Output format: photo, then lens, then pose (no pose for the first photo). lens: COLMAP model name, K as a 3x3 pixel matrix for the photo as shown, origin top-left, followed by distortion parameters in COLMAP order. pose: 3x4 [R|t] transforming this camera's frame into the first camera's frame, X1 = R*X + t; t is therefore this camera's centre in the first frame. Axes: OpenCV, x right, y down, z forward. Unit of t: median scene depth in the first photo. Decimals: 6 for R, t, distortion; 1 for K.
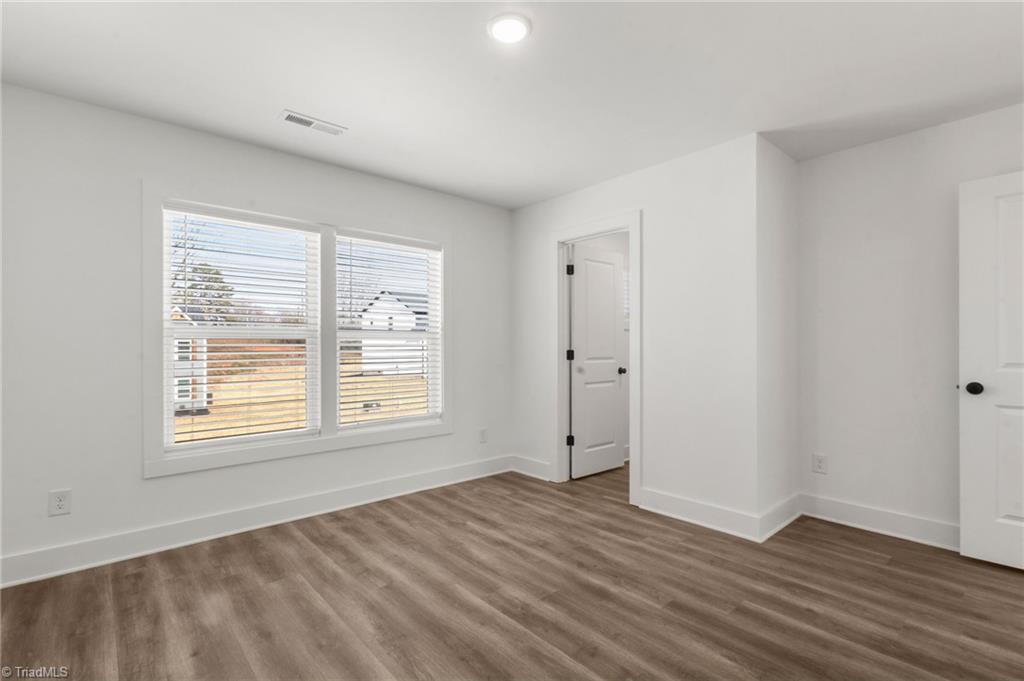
lens RADIAL K [[476.3, 0, 524.9], [0, 476.3, 351.1], [0, 0, 1]] dist [0.003452, 0.003033]
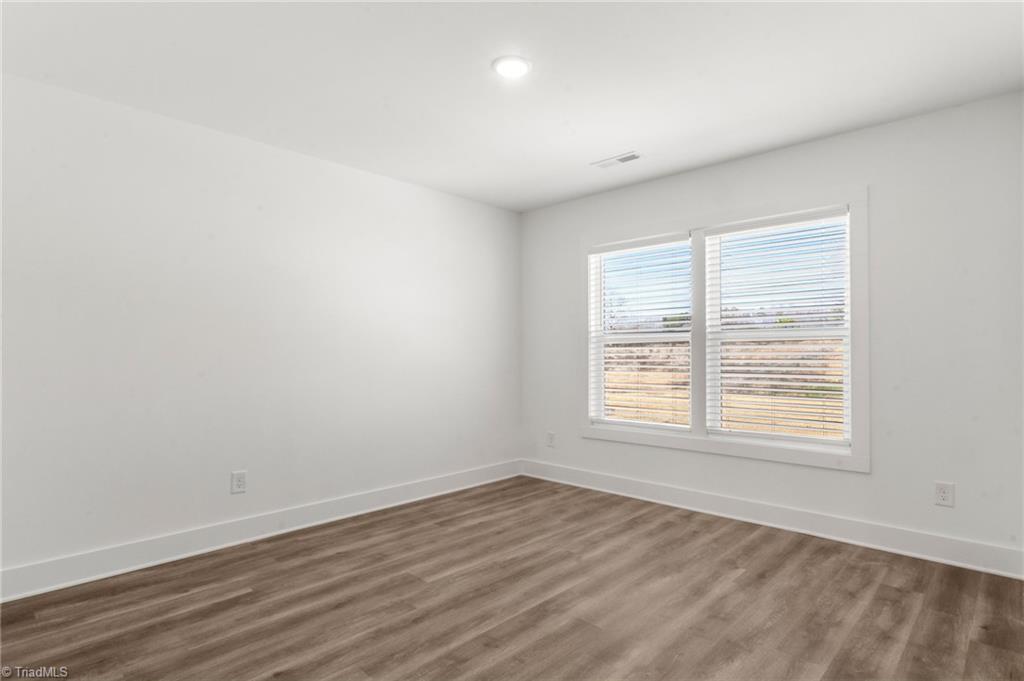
lens RADIAL K [[541.2, 0, 507.5], [0, 541.2, 343.0], [0, 0, 1]] dist [-0.012026, 0.003170]
pose [[0.067850, -0.013887, -0.997599, 0.856911], [-0.004791, 0.999887, -0.014244, -0.002571], [0.997684, 0.005746, 0.067776, 0.621762]]
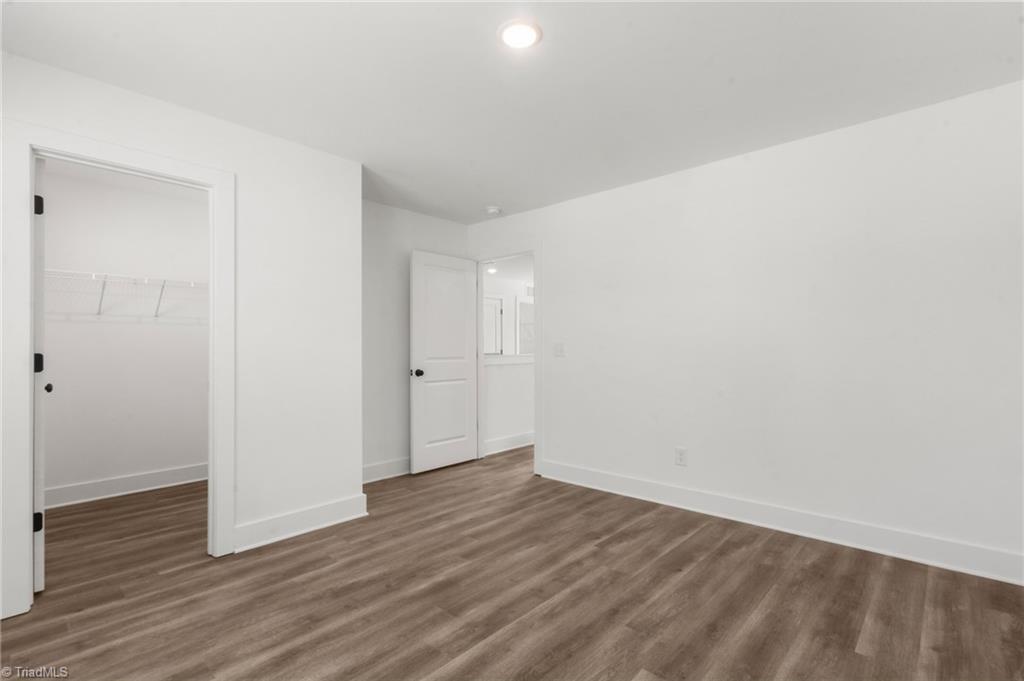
lens RADIAL K [[476.3, 0, 502.3], [0, 476.3, 348.6], [0, 0, 1]] dist [0.003452, 0.003033]
pose [[-0.076514, 0.002501, 0.997065, -0.715312], [0.010536, 0.999943, -0.001700, -0.001956], [-0.997013, 0.010375, -0.076536, 0.770051]]
